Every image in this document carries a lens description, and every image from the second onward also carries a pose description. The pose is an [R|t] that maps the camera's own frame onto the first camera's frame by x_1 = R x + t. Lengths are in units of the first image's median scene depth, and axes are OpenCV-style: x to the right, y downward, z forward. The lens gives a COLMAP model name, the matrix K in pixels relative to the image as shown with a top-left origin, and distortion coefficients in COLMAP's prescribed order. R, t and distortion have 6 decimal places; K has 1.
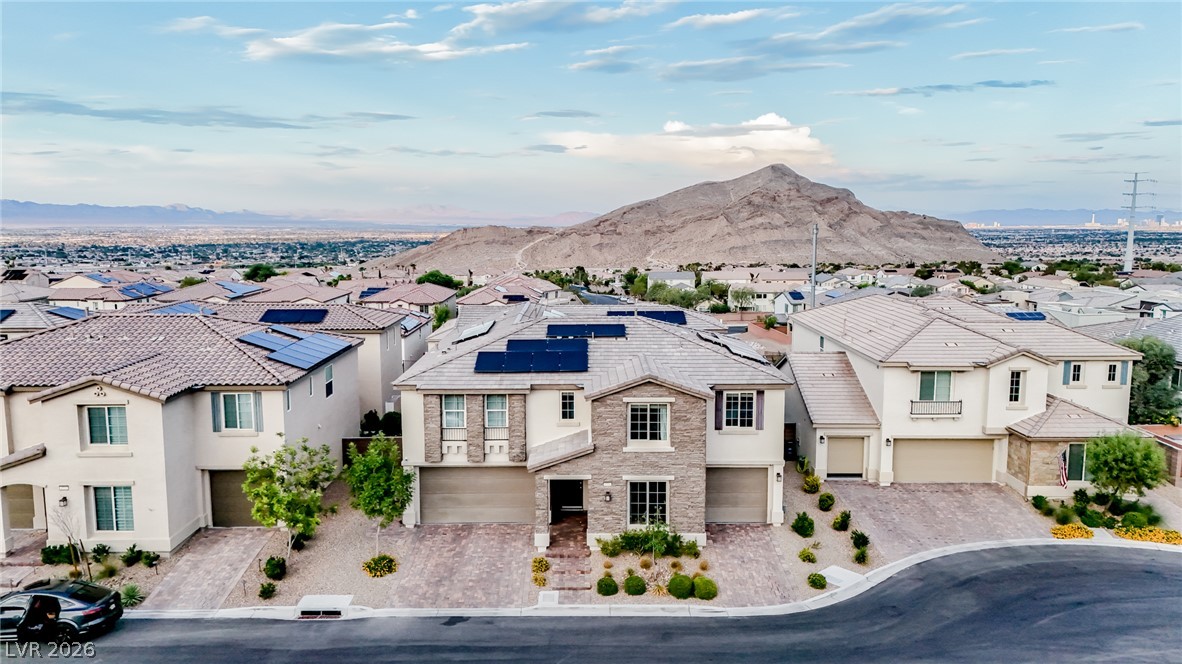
lens RADIAL K [[869.0, 0, 589.8], [0, 869.0, 333.5], [0, 0, 1]] dist [-0.000912, -0.004874]
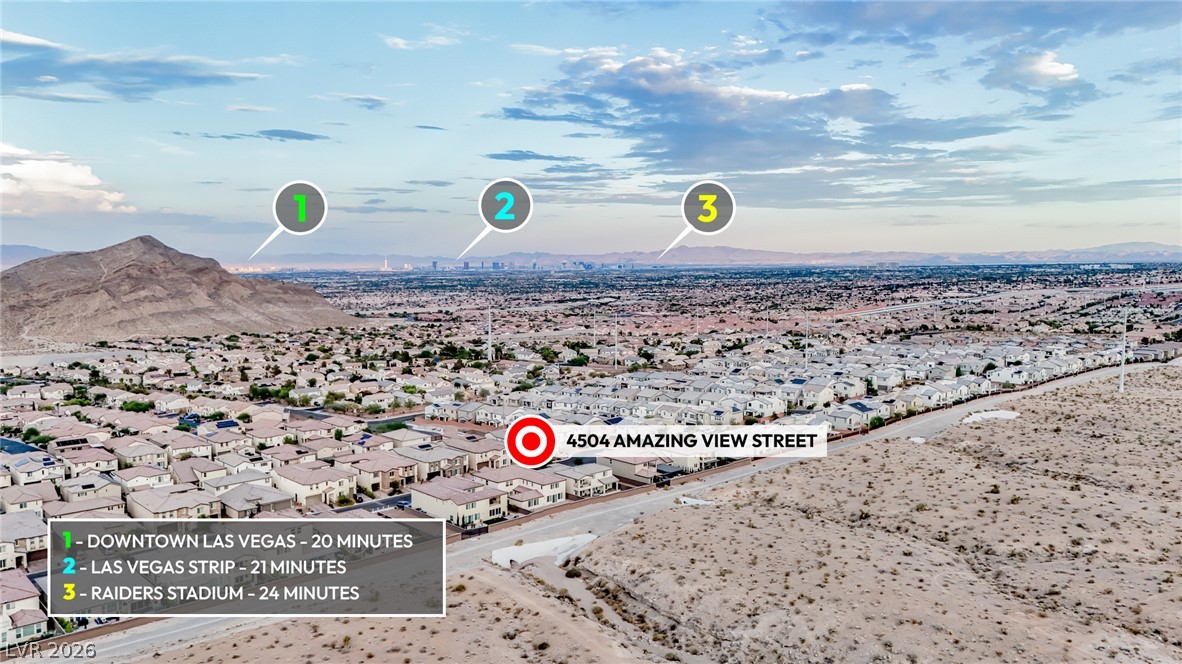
lens RADIAL K [[869.0, 0, 591.2], [0, 869.0, 331.9], [0, 0, 1]] dist [-0.000912, -0.004874]
pose [[0.707310, -0.060028, 0.704350, -0.157928], [0.085469, 0.996340, -0.000916, -0.034810], [-0.701718, 0.060848, 0.709852, -0.120815]]
